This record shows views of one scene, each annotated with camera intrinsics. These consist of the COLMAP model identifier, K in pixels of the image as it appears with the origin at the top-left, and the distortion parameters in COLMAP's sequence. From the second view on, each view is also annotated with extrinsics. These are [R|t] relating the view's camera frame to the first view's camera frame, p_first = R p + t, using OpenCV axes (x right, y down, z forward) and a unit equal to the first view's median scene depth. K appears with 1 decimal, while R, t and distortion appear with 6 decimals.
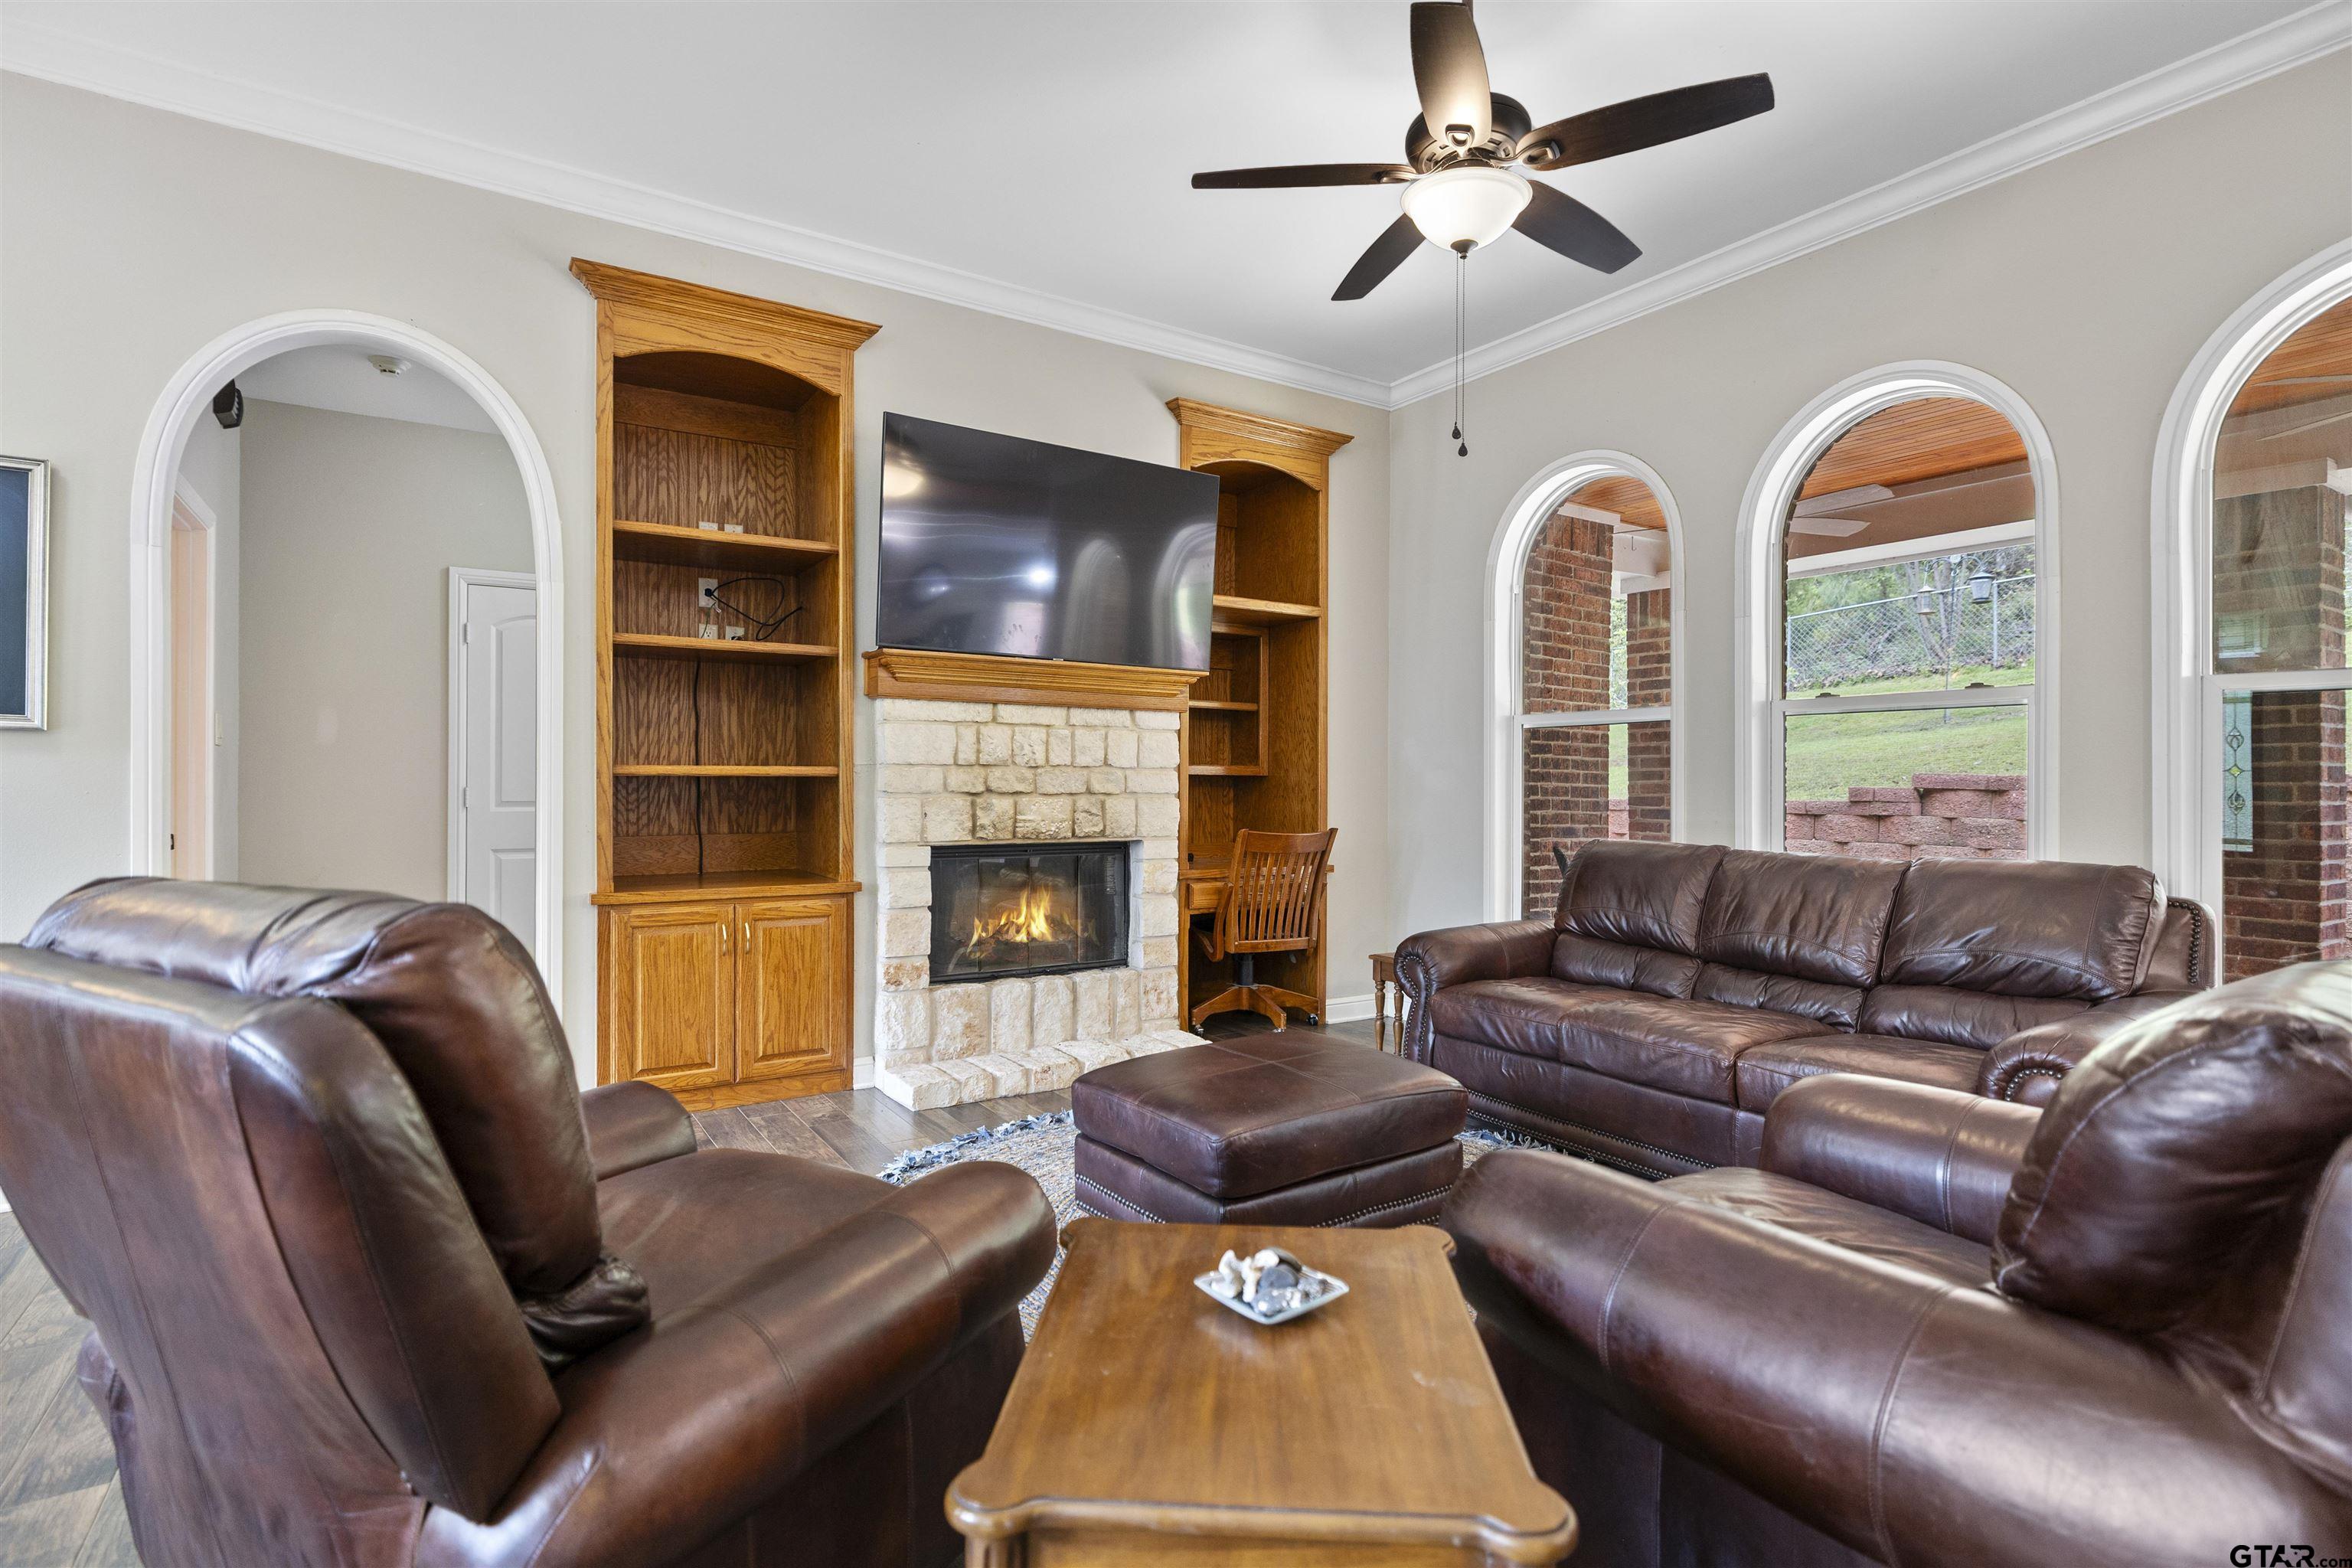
lens RADIAL K [[1137.6, 0, 1177.8], [0, 1137.6, 784.0], [0, 0, 1]] dist [-0.001486, -0.000627]
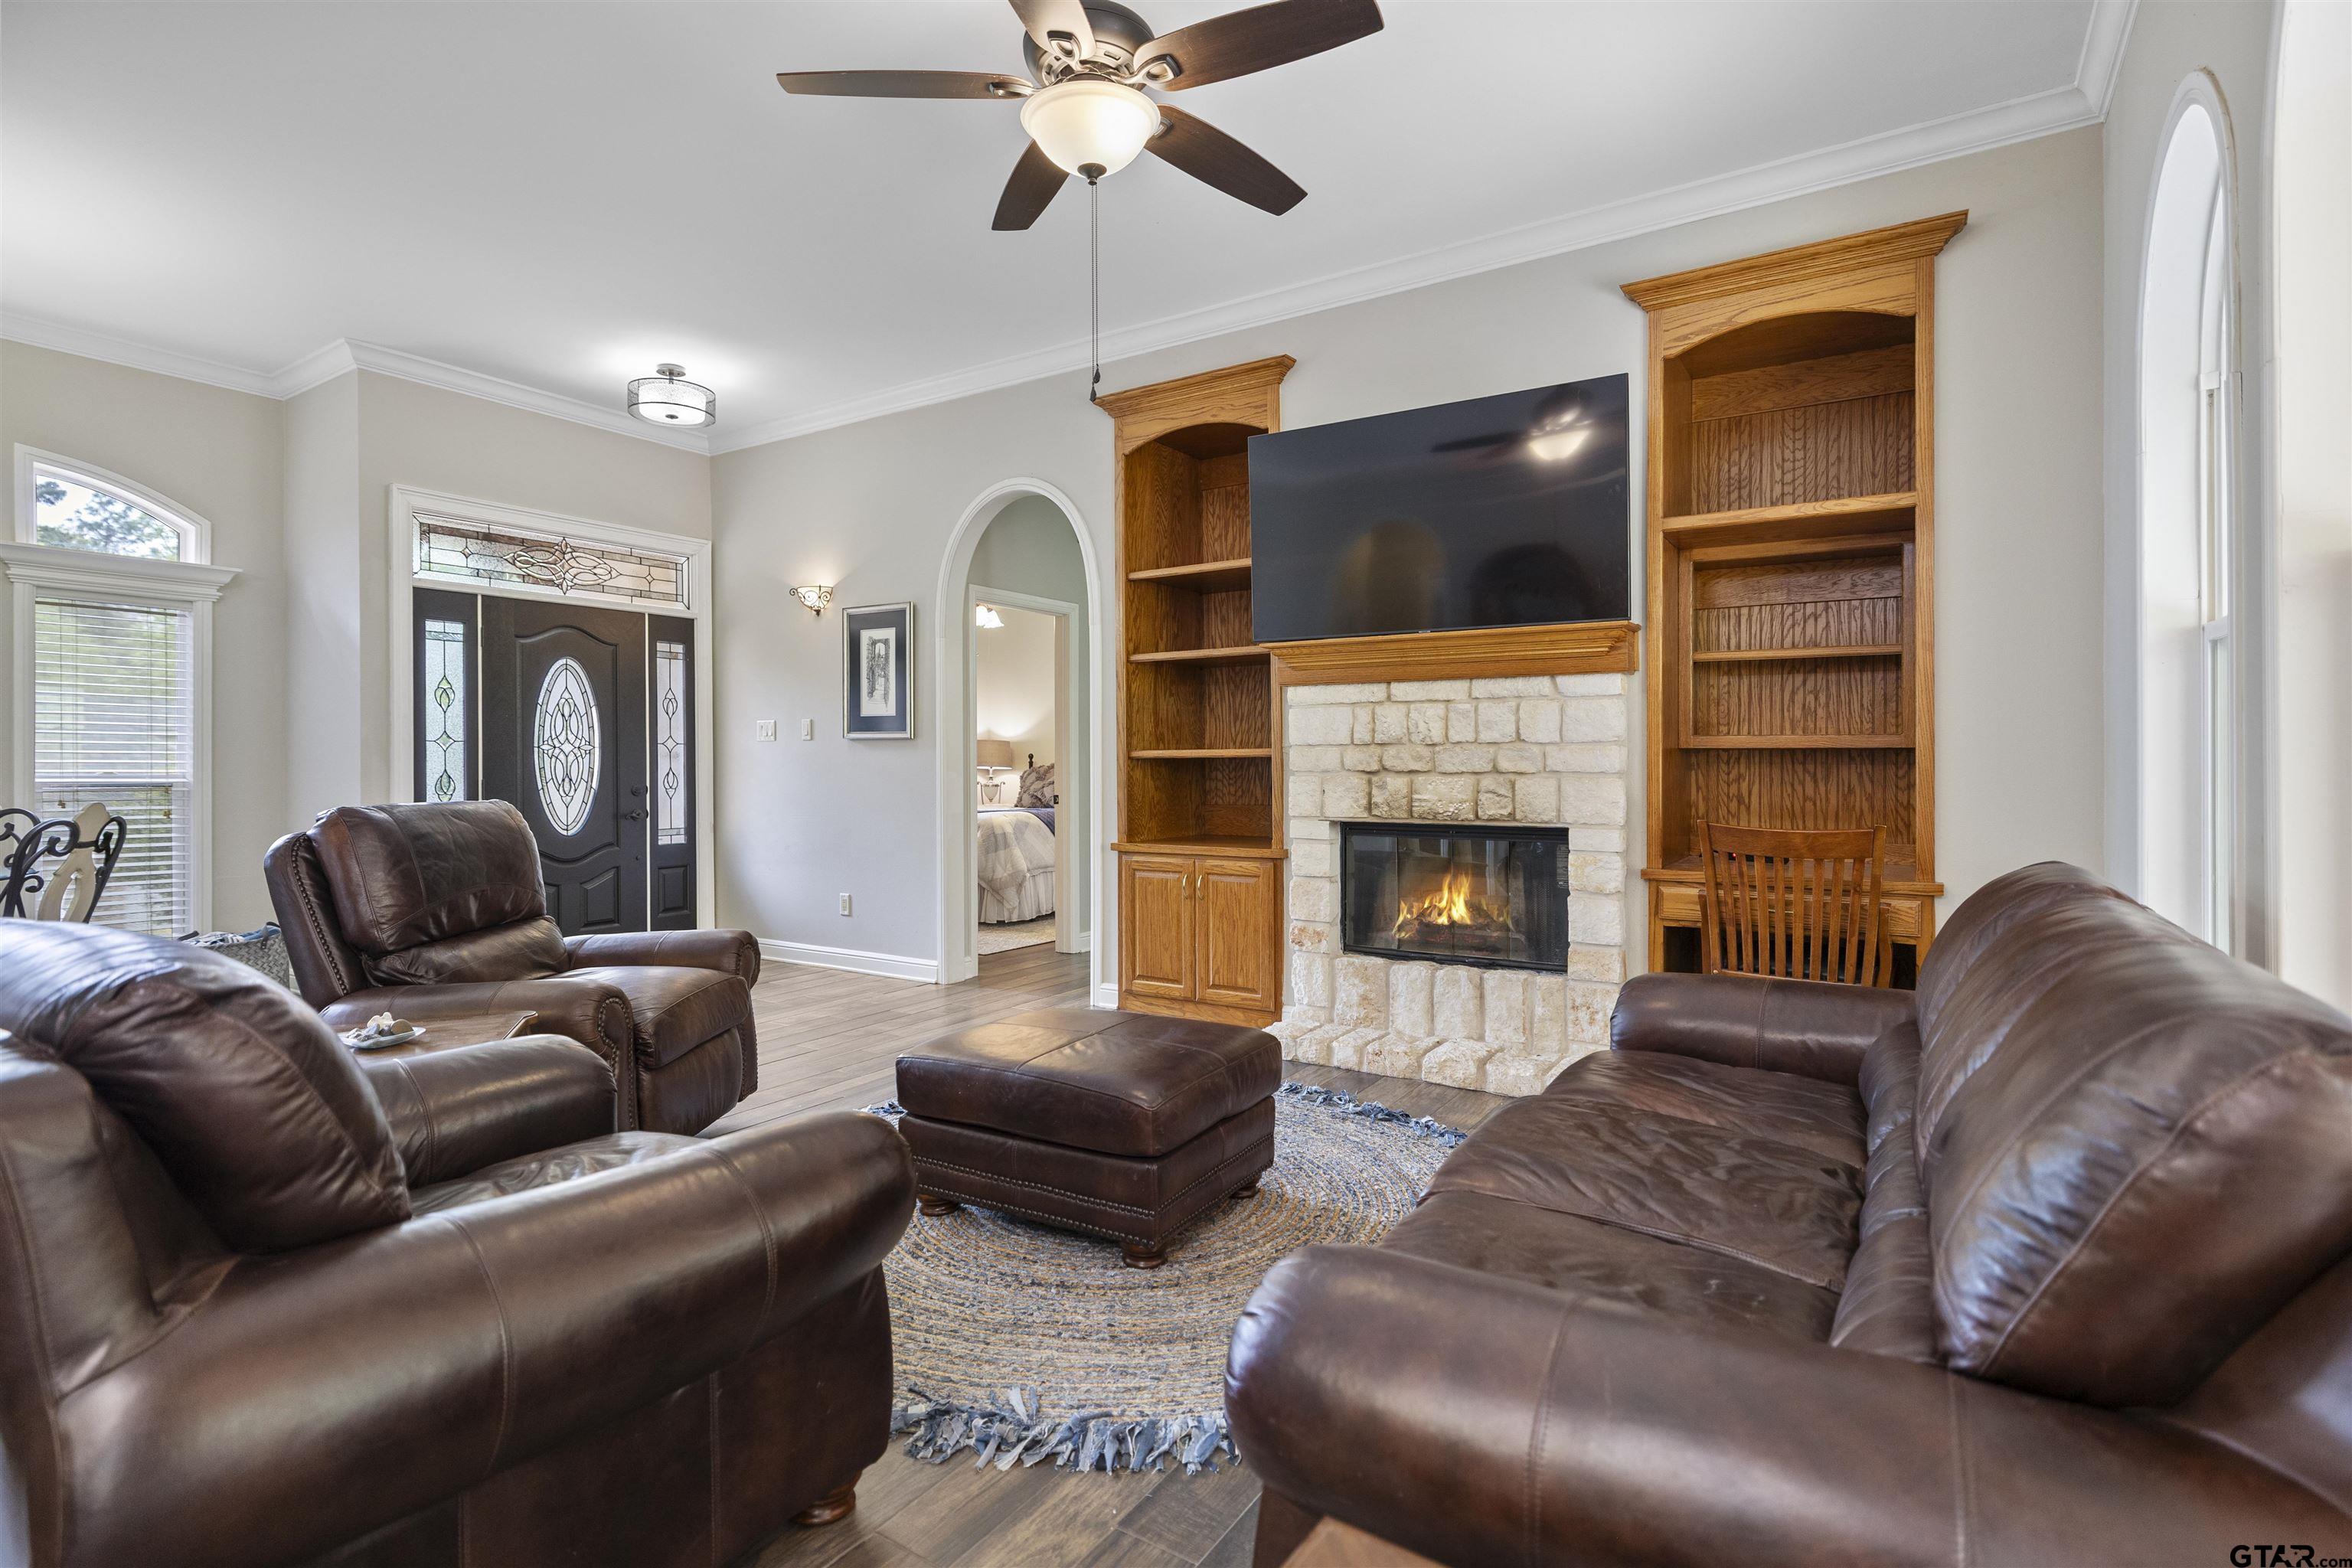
lens RADIAL K [[1137.6, 0, 1184.0], [0, 1137.6, 773.7], [0, 0, 1]] dist [-0.001486, -0.000627]
pose [[0.413173, -0.000288, -0.910653, 0.669062], [0.000654, 1.000000, -0.000019, 0.009583], [0.910652, -0.000588, 0.413173, 0.414973]]
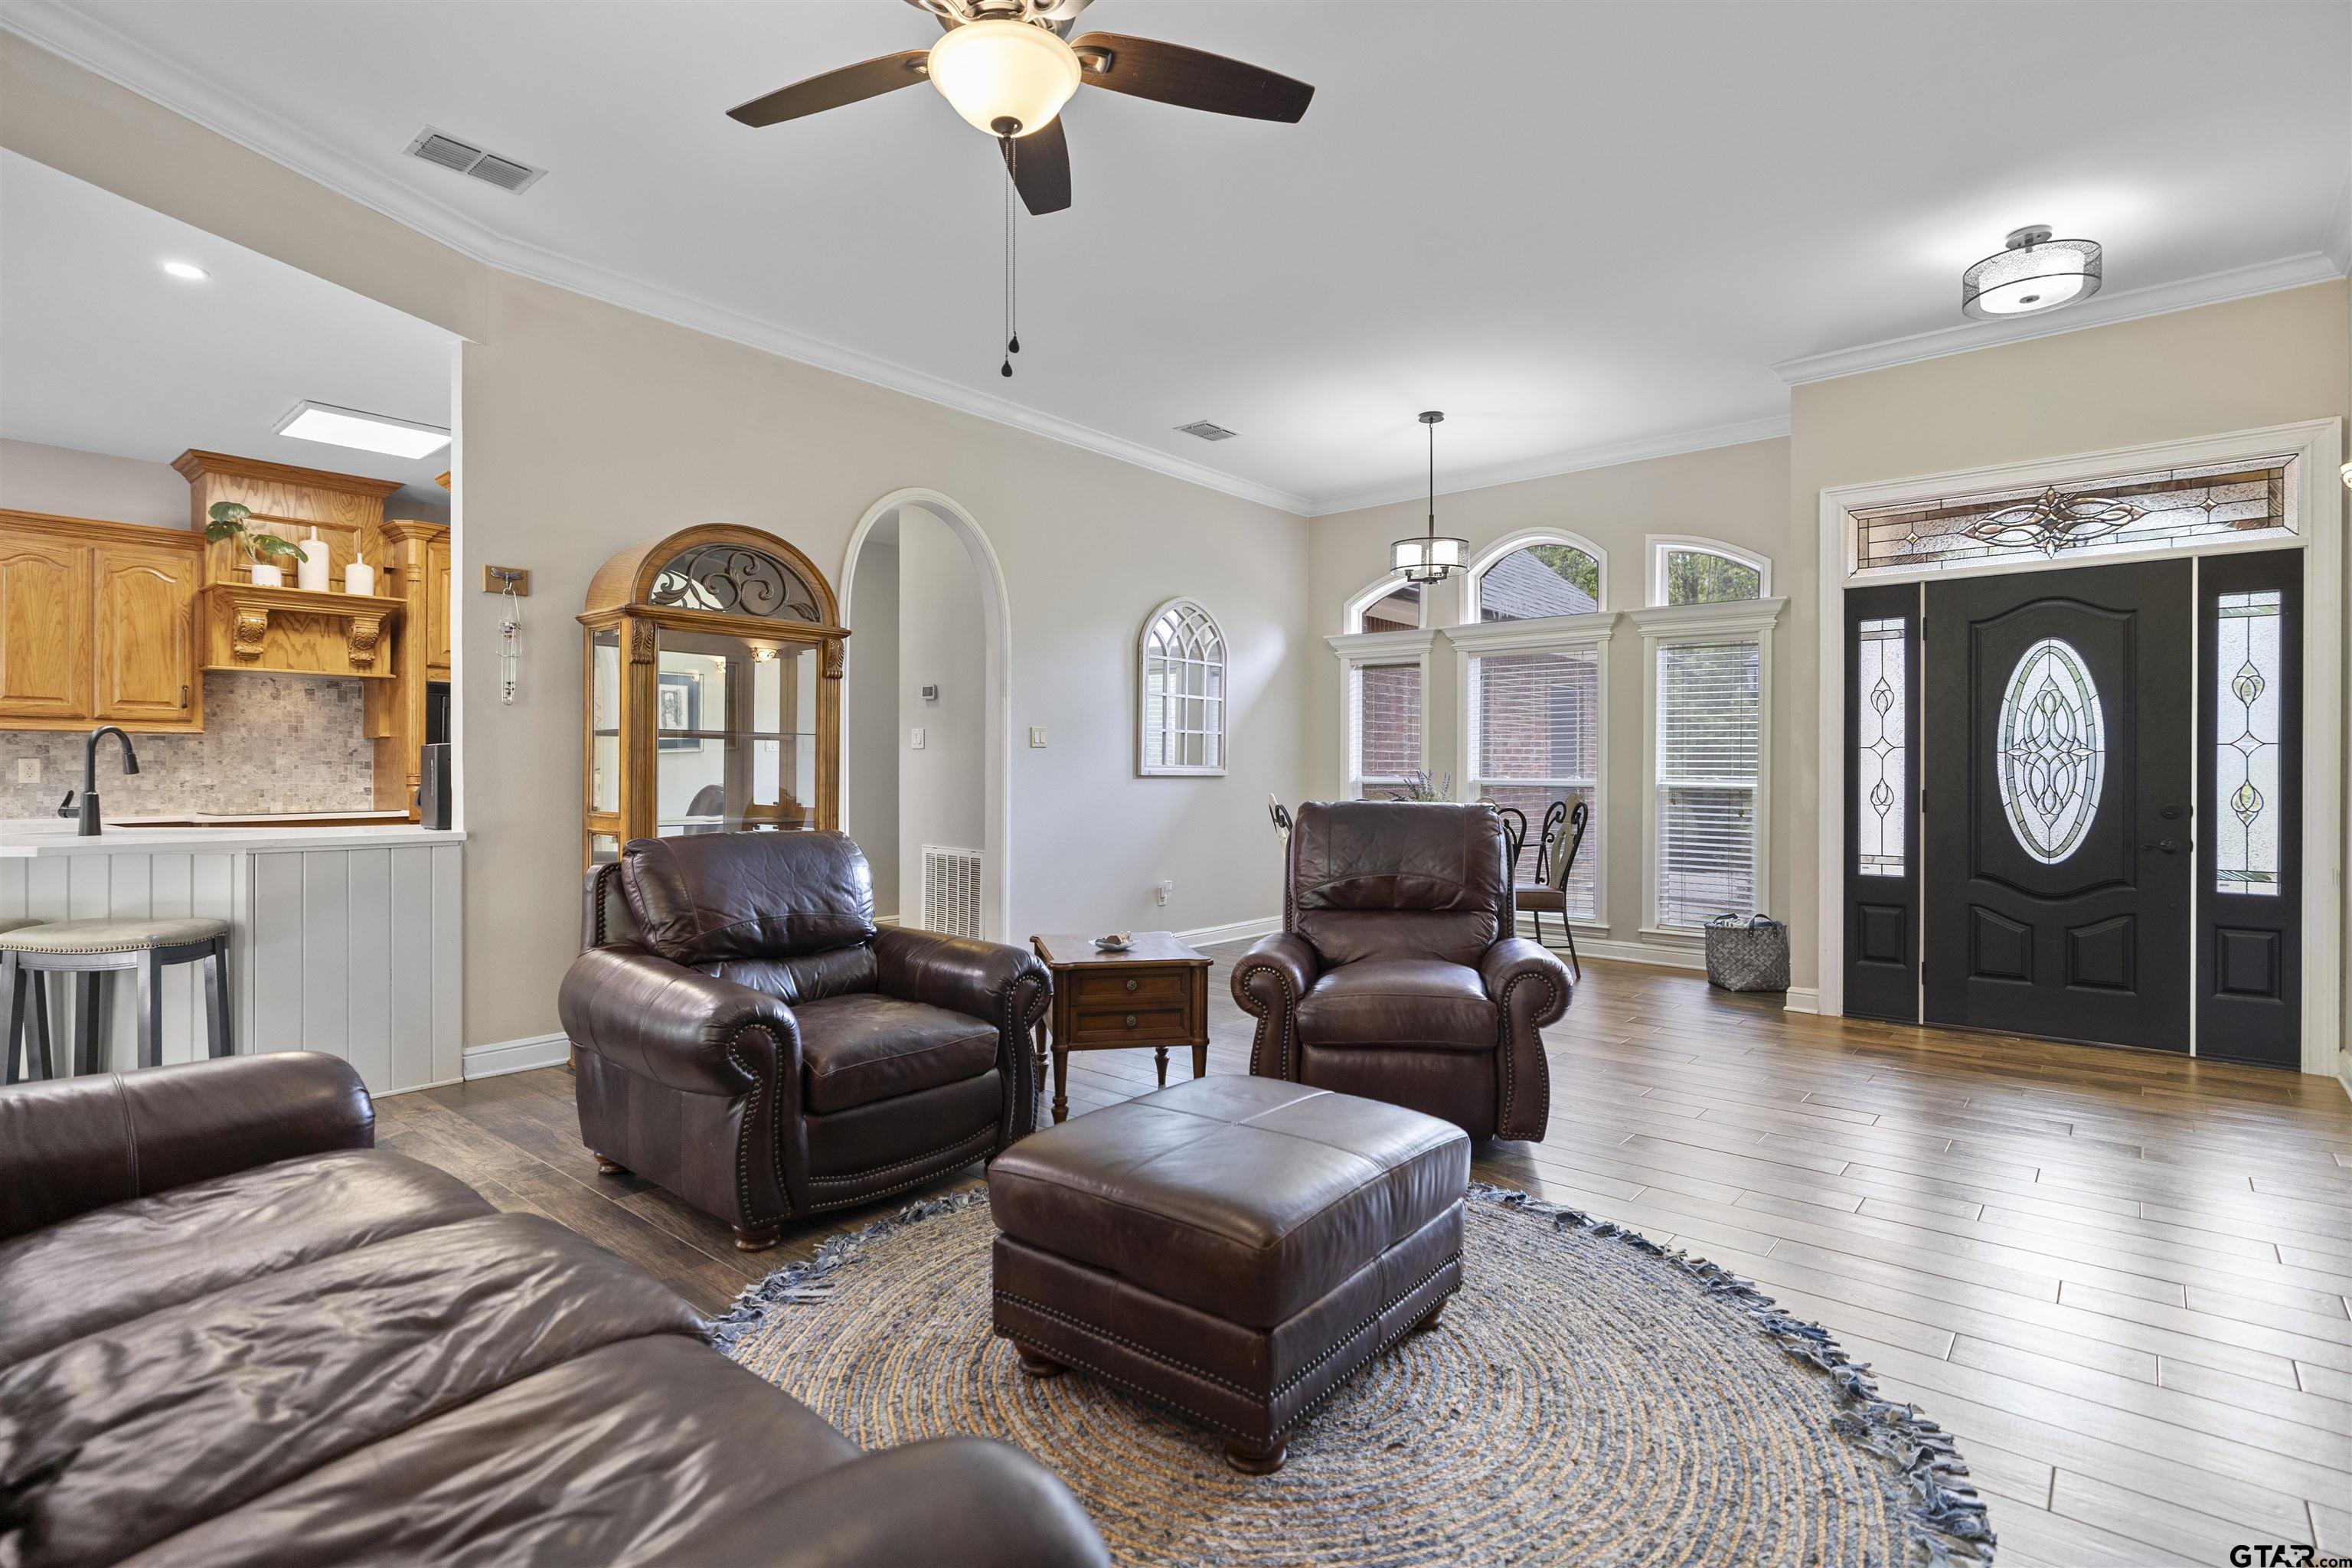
lens RADIAL K [[1137.6, 0, 1175.0], [0, 1137.6, 772.3], [0, 0, 1]] dist [-0.001486, -0.000627]
pose [[-0.954428, -0.008424, -0.298322, 0.207600], [-0.010149, 0.999940, 0.004234, 0.000285], [0.298268, 0.007069, -0.954456, 1.118094]]
